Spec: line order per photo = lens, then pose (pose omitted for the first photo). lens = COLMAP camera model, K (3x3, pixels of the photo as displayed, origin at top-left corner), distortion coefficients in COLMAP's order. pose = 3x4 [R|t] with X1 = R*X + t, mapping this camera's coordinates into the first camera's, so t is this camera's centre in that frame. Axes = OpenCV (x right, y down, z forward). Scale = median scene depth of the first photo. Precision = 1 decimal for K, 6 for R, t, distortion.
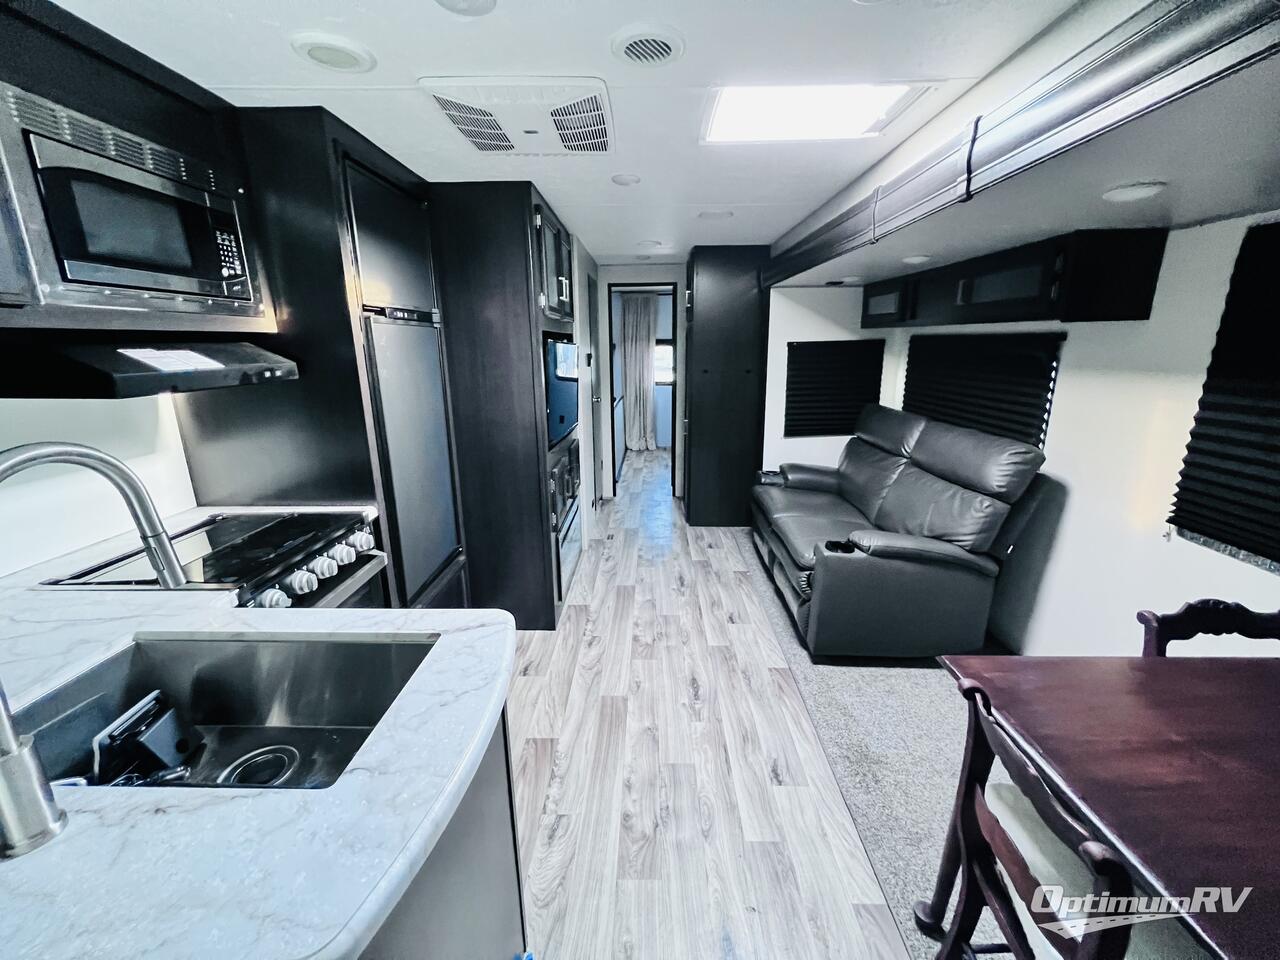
lens RADIAL K [[512.3, 0, 639.6], [0, 512.3, 475.4], [0, 0, 1]] dist [-0.003859, 0.000663]
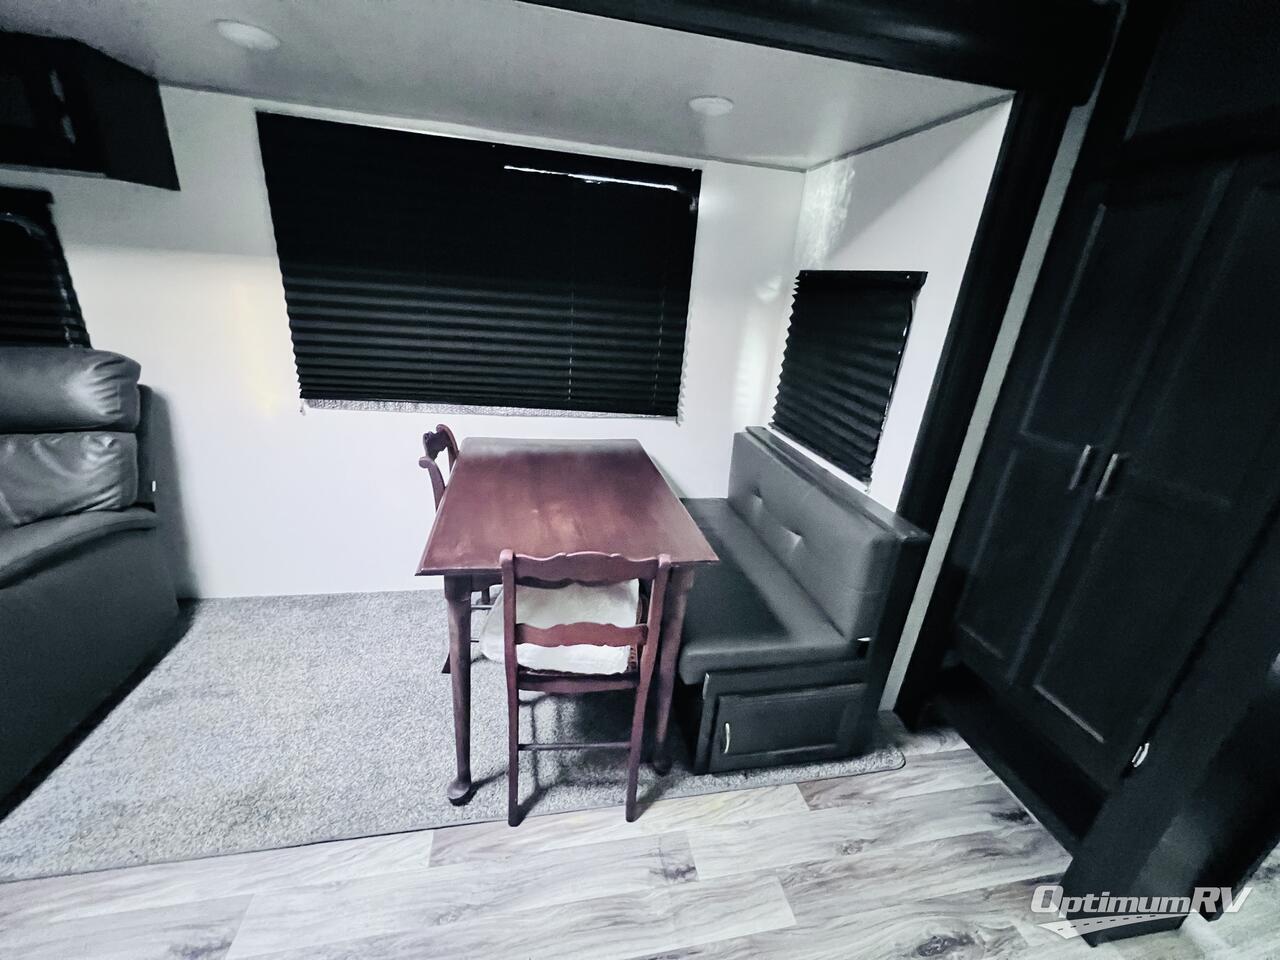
lens RADIAL K [[512.3, 0, 639.6], [0, 512.3, 475.4], [0, 0, 1]] dist [-0.003859, 0.000663]
pose [[-0.214675, -0.358449, 0.908531, -0.117855], [0.169648, 0.902394, 0.396113, -0.043923], [-0.961839, 0.239166, -0.132911, 0.286936]]
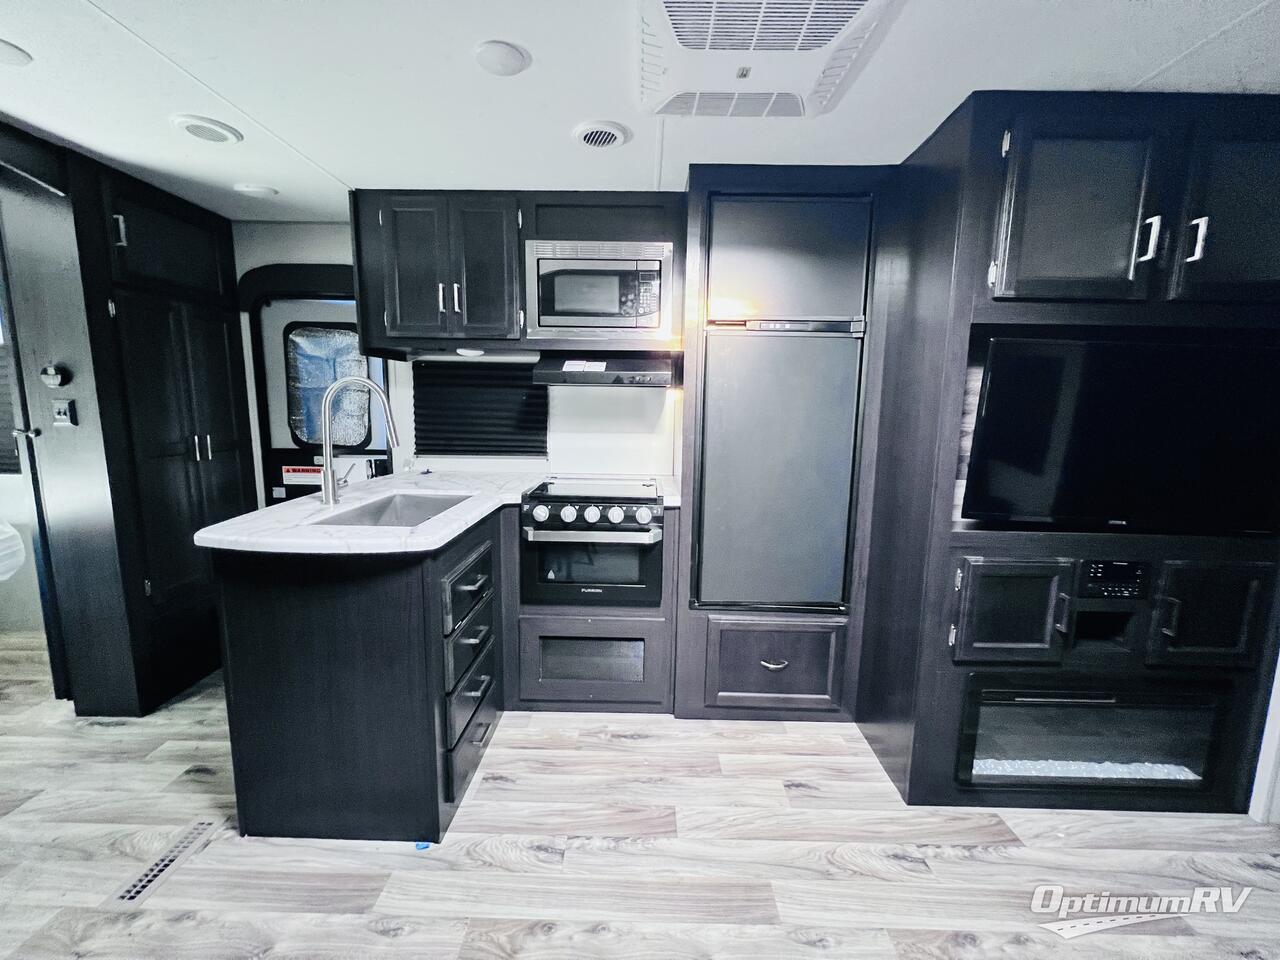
lens RADIAL K [[512.3, 0, 639.6], [0, 512.3, 475.4], [0, 0, 1]] dist [-0.003859, 0.000663]
pose [[0.007462, 0.145724, -0.989297, 0.368132], [-0.266811, 0.953749, 0.138476, -0.073060], [0.963720, 0.262922, 0.045997, 0.528888]]
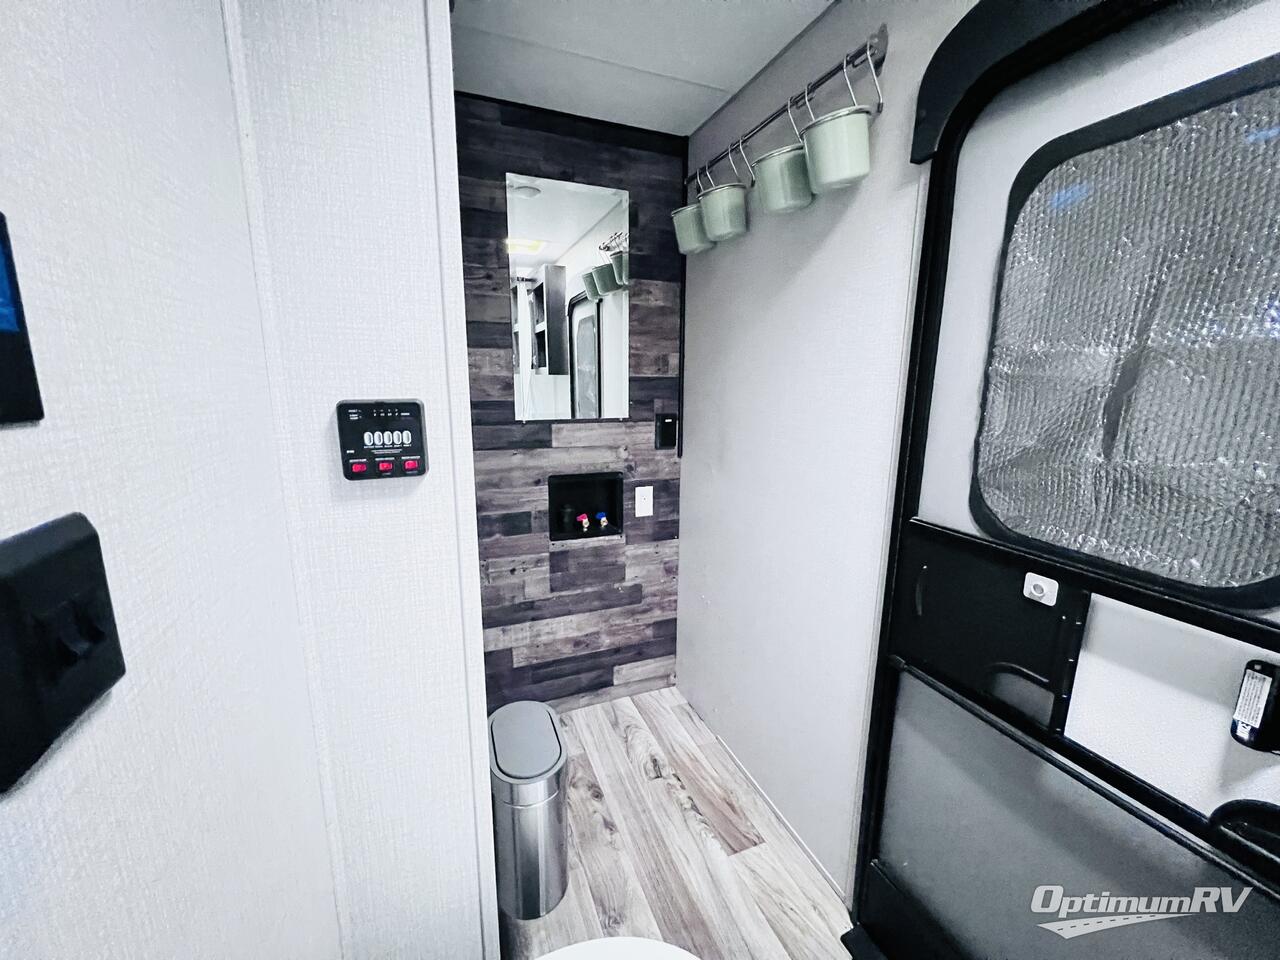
lens RADIAL K [[508.9, 0, 641.6], [0, 508.9, 473.7], [0, 0, 1]] dist [-0.001846, -0.000335]
pose [[-0.916134, 0.080931, -0.392617, 0.134393], [-0.098319, 0.904131, 0.415788, -0.183426], [0.388628, 0.419520, -0.820348, 0.911595]]
